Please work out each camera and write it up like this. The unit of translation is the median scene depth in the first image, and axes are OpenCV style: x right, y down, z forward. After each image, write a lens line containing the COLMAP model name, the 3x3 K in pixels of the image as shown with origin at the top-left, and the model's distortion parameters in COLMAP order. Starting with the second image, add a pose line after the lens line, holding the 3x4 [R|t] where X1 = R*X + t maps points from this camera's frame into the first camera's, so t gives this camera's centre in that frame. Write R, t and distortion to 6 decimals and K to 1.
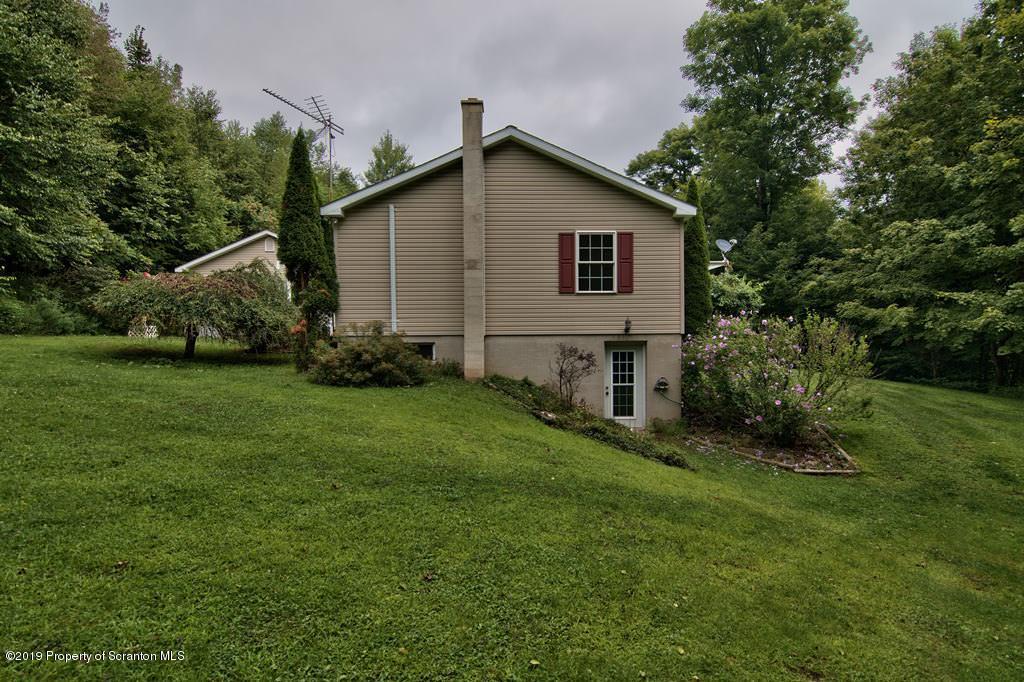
lens RADIAL K [[501.8, 0, 511.4], [0, 501.8, 342.4], [0, 0, 1]] dist [-0.013974, -0.007008]
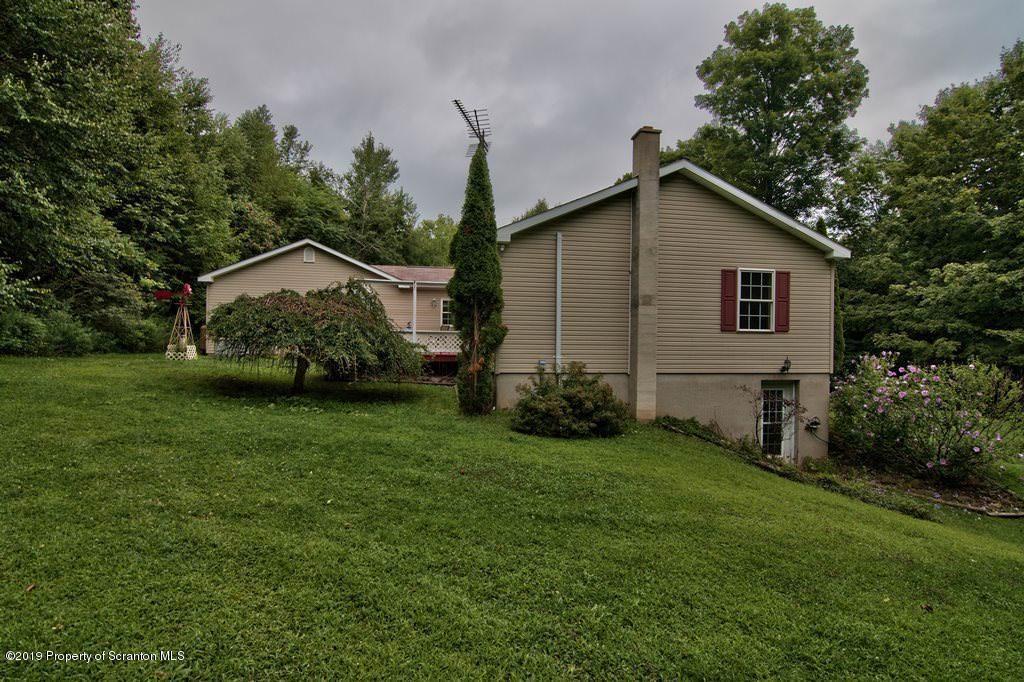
lens RADIAL K [[501.8, 0, 515.9], [0, 501.8, 342.8], [0, 0, 1]] dist [-0.013974, -0.007008]
pose [[0.990012, 0.018326, 0.139786, -0.436316], [-0.016610, 0.999772, -0.013437, -0.055180], [-0.140001, 0.010981, 0.990091, 0.090584]]
